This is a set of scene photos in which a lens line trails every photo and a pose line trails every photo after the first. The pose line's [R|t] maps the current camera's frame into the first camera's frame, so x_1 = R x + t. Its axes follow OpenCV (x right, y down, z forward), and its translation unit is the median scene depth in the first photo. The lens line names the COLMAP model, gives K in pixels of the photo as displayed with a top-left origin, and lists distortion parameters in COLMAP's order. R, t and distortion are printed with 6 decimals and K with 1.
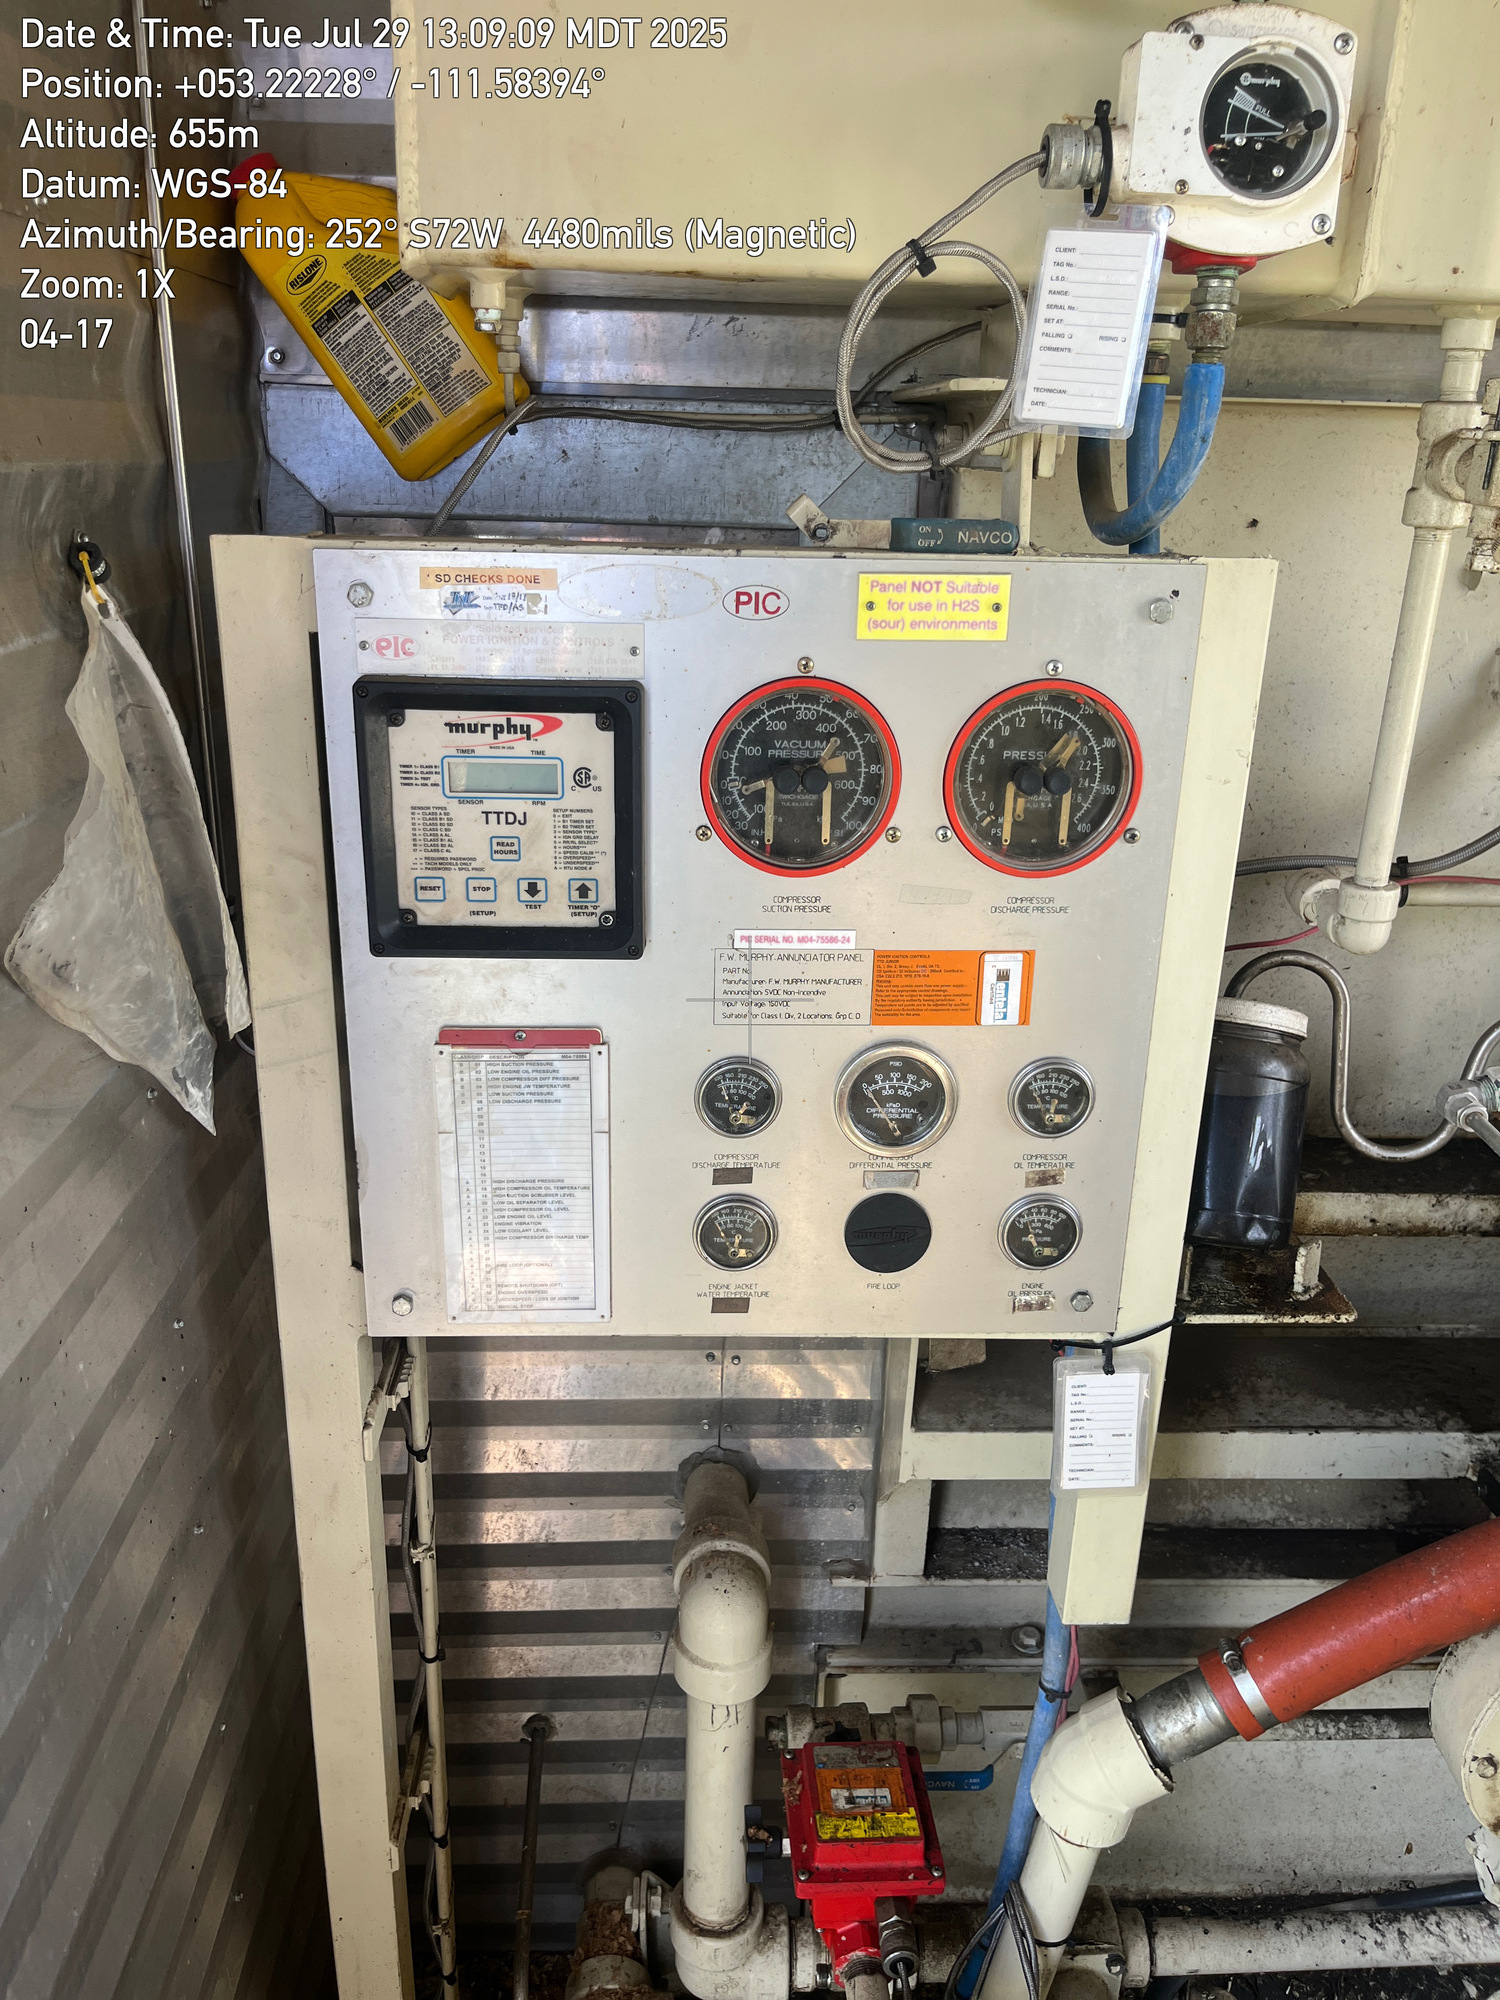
lens RADIAL K [[1524.9, 0, 728.0], [0, 1524.9, 1006.3], [0, 0, 1]] dist [0.051414, -0.089802]
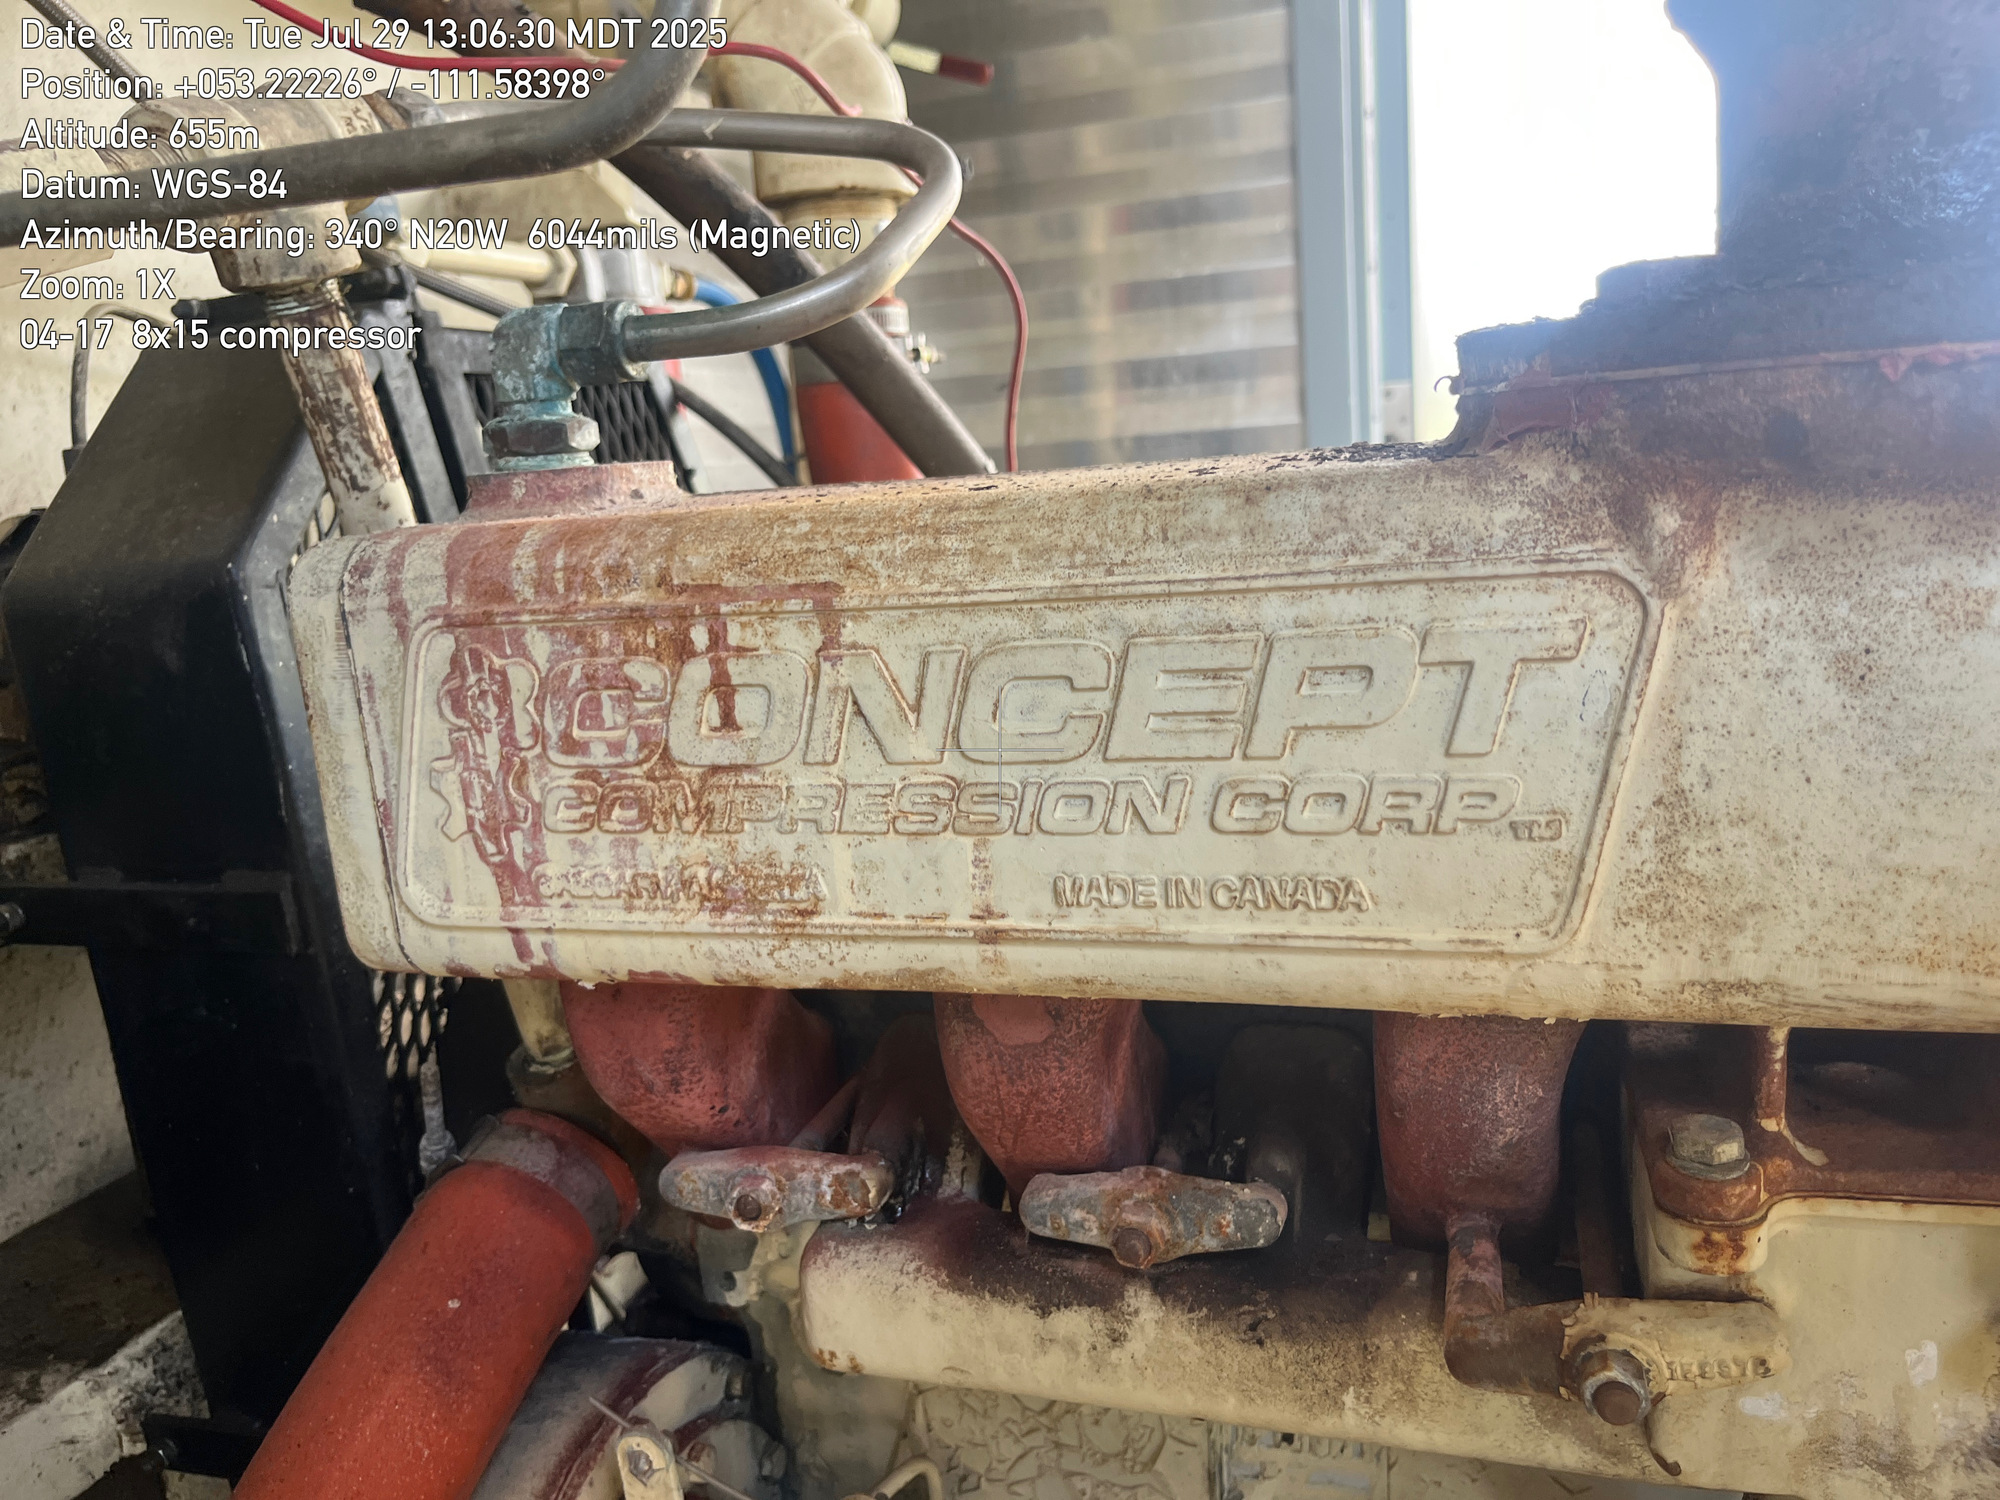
lens RADIAL K [[1561.4, 0, 1004.2], [0, 1561.4, 834.1], [0, 0, 1]] dist [-0.002382, -0.000241]
pose [[0.322924, -0.267448, 0.907850, 0.247695], [0.395507, 0.909601, 0.127281, 0.257264], [-0.859822, 0.317959, 0.399509, 0.729725]]
